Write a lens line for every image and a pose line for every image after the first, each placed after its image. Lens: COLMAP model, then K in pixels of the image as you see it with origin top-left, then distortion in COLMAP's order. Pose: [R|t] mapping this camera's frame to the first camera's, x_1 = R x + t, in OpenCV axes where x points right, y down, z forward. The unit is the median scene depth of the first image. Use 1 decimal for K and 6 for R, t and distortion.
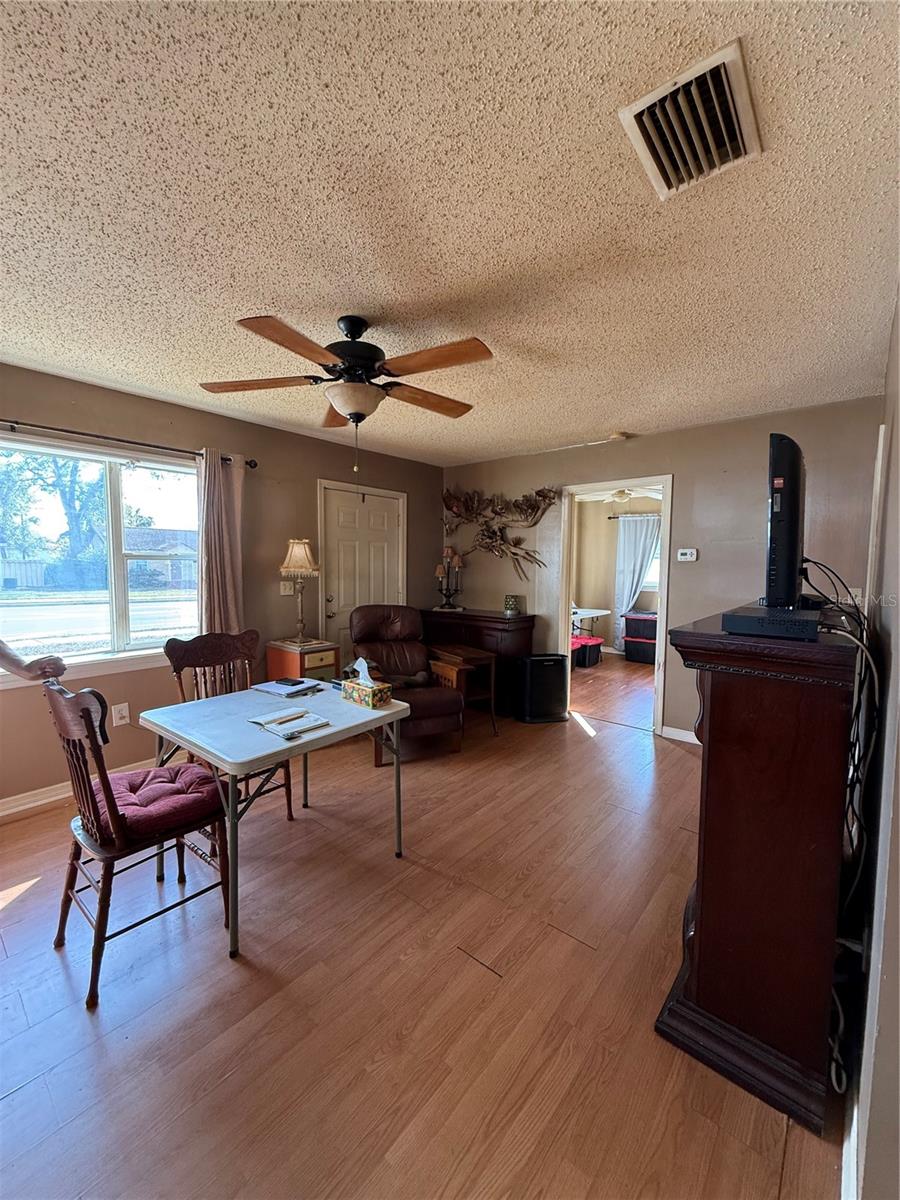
lens RADIAL K [[477.0, 0, 448.1], [0, 477.0, 597.5], [0, 0, 1]] dist [0.000947, 0.000488]
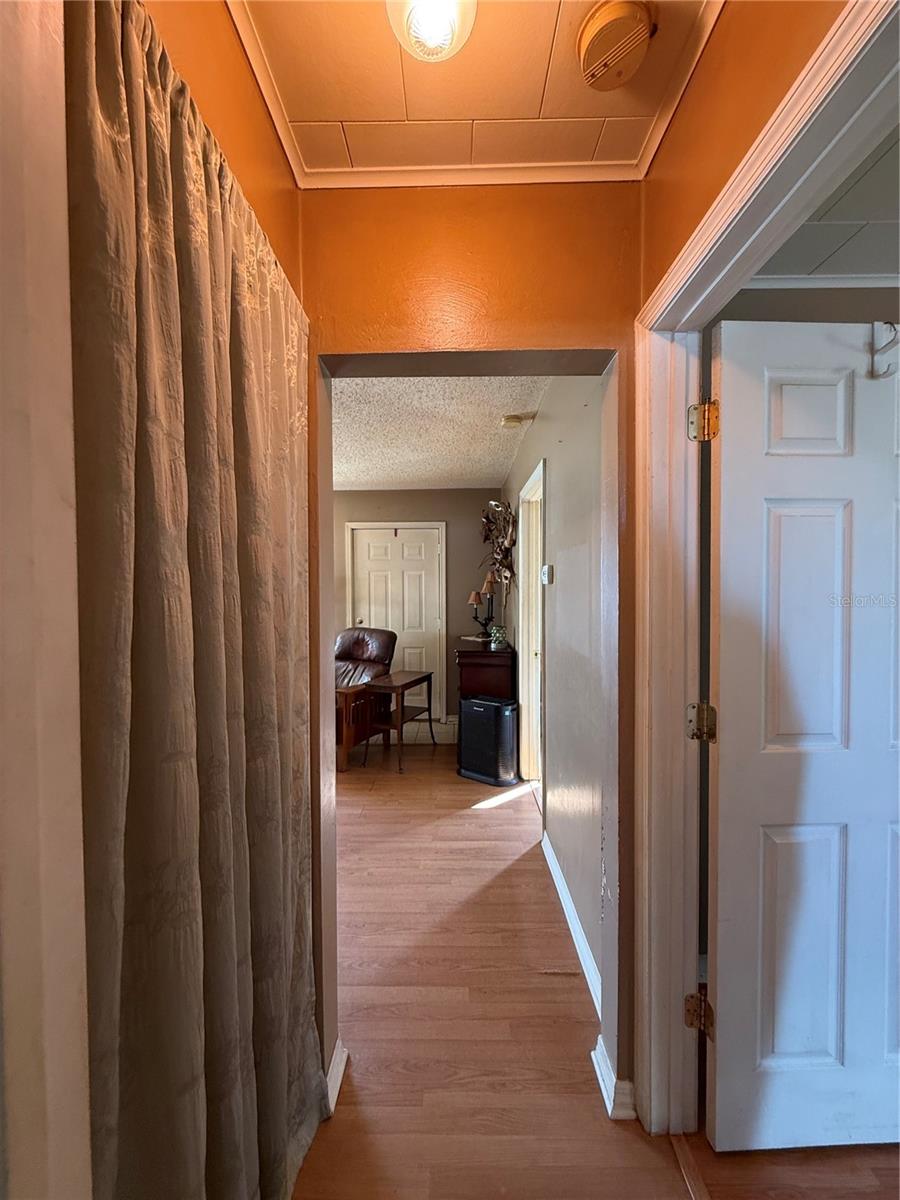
lens RADIAL K [[477.0, 0, 448.1], [0, 477.0, 597.5], [0, 0, 1]] dist [0.000947, 0.000488]
pose [[0.641974, 0.001780, -0.766724, 0.745835], [-0.041475, 0.998614, -0.032408, -0.025214], [0.765604, 0.052605, 0.641158, 0.381655]]
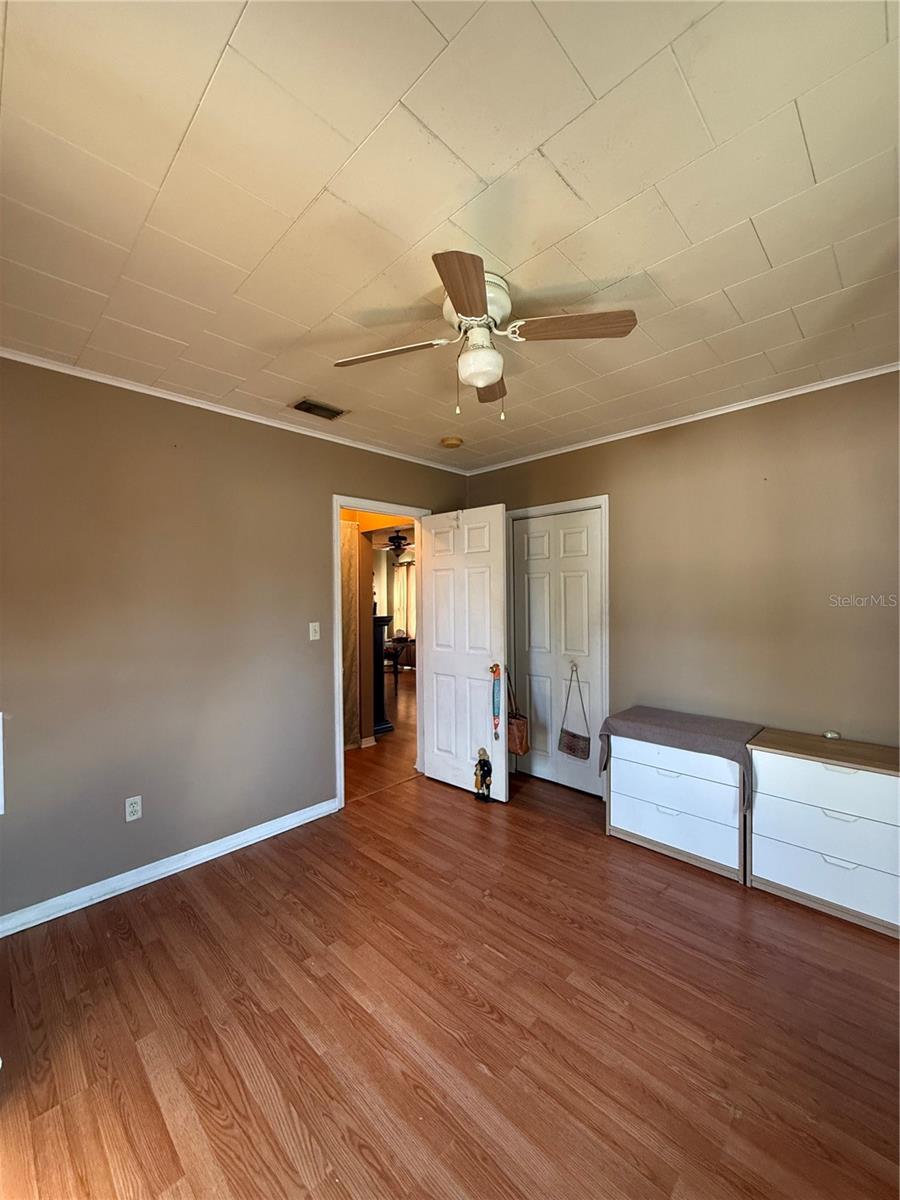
lens RADIAL K [[477.0, 0, 448.1], [0, 477.0, 597.5], [0, 0, 1]] dist [0.000947, 0.000488]
pose [[-0.066567, -0.007139, -0.997756, 3.661859], [-0.061897, 0.998078, -0.003012, -0.115116], [0.995860, 0.061557, -0.066880, 1.918093]]
